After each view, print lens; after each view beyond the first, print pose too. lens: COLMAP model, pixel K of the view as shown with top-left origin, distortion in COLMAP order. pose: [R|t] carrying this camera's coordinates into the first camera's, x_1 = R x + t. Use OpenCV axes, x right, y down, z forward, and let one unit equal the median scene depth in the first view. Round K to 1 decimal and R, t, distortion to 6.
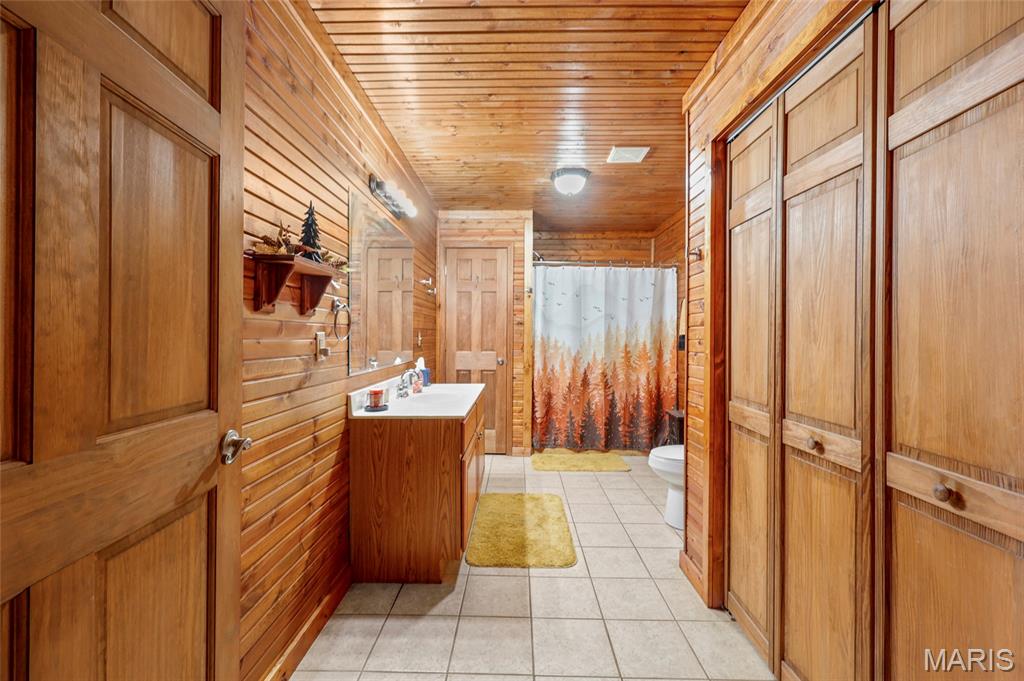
lens RADIAL K [[412.2, 0, 511.6], [0, 412.2, 337.7], [0, 0, 1]] dist [0.000192, -0.000244]
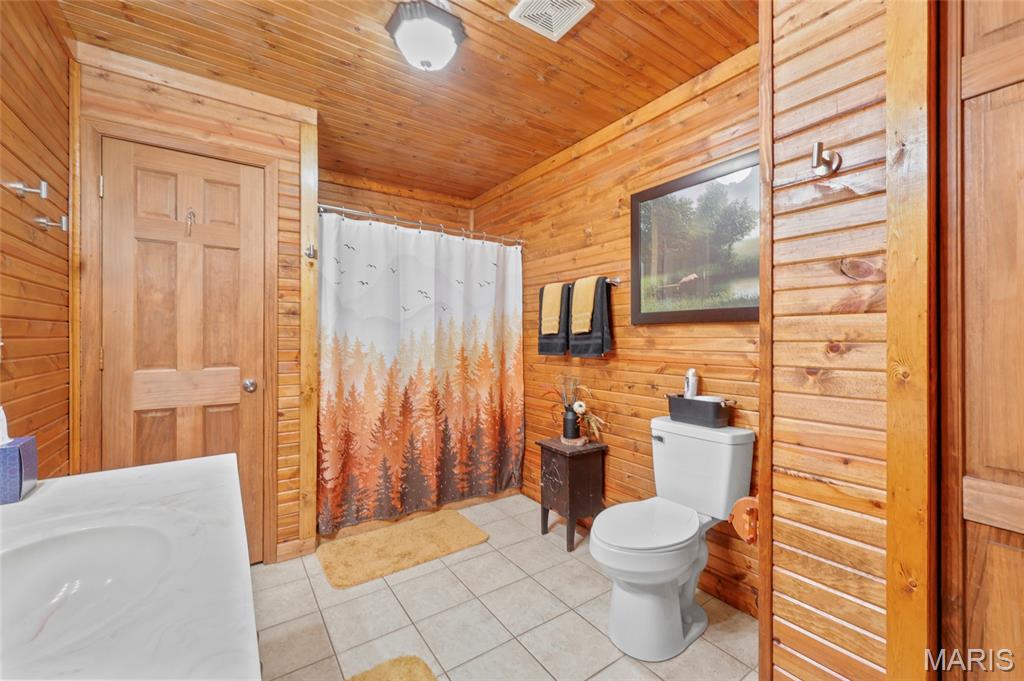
lens RADIAL K [[412.2, 0, 509.1], [0, 412.2, 336.9], [0, 0, 1]] dist [0.000192, -0.000244]
pose [[0.814610, -0.004930, 0.579988, -0.061169], [0.004432, 0.999988, 0.002275, -0.002890], [-0.579992, 0.000718, 0.814622, 0.391291]]
